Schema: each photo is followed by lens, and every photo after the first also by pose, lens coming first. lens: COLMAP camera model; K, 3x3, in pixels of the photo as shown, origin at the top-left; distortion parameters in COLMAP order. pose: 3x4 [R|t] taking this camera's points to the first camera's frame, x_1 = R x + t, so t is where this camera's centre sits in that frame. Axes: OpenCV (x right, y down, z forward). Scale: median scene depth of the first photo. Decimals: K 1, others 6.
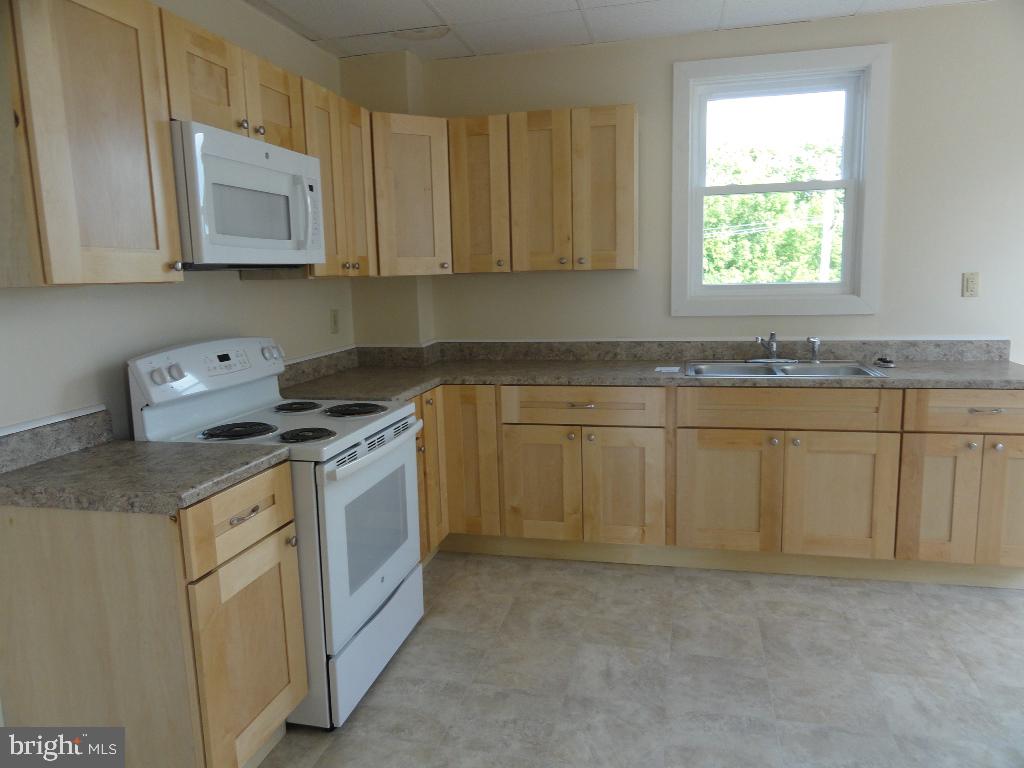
lens RADIAL K [[709.2, 0, 517.2], [0, 709.2, 381.9], [0, 0, 1]] dist [0.005484, -0.002364]
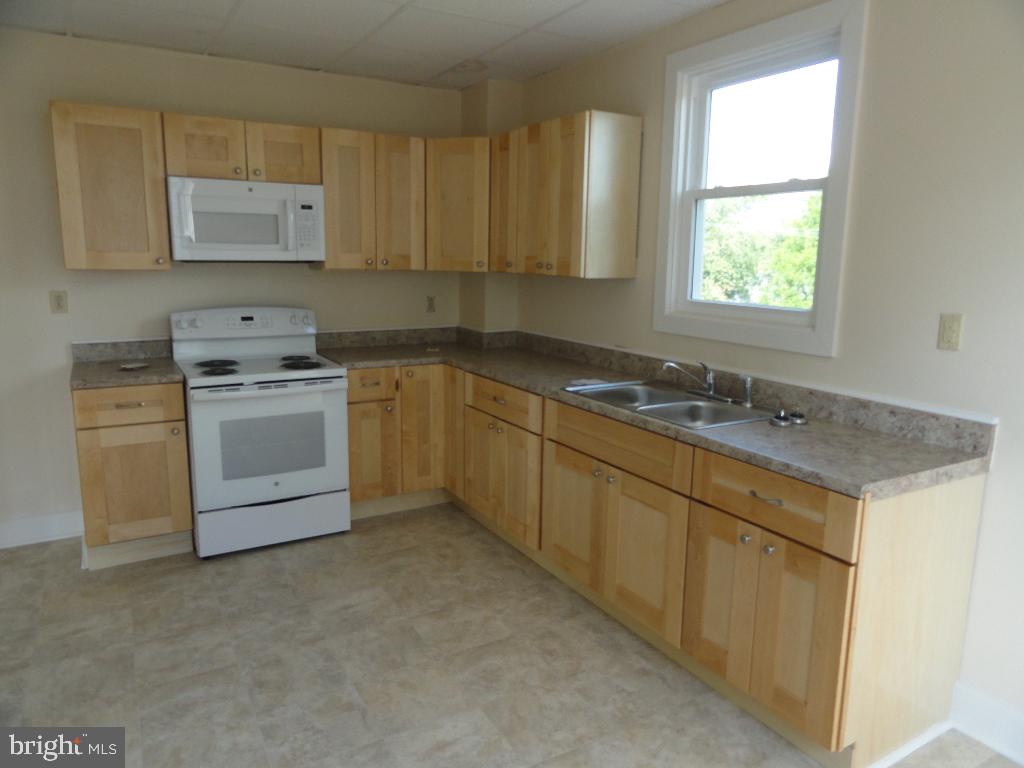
lens RADIAL K [[709.2, 0, 513.9], [0, 709.2, 379.5], [0, 0, 1]] dist [0.005484, -0.002364]
pose [[0.689232, 0.163555, -0.705839, 0.929846], [-0.144411, 0.985652, 0.087379, -0.102710], [0.710003, 0.041707, 0.702962, 0.270314]]
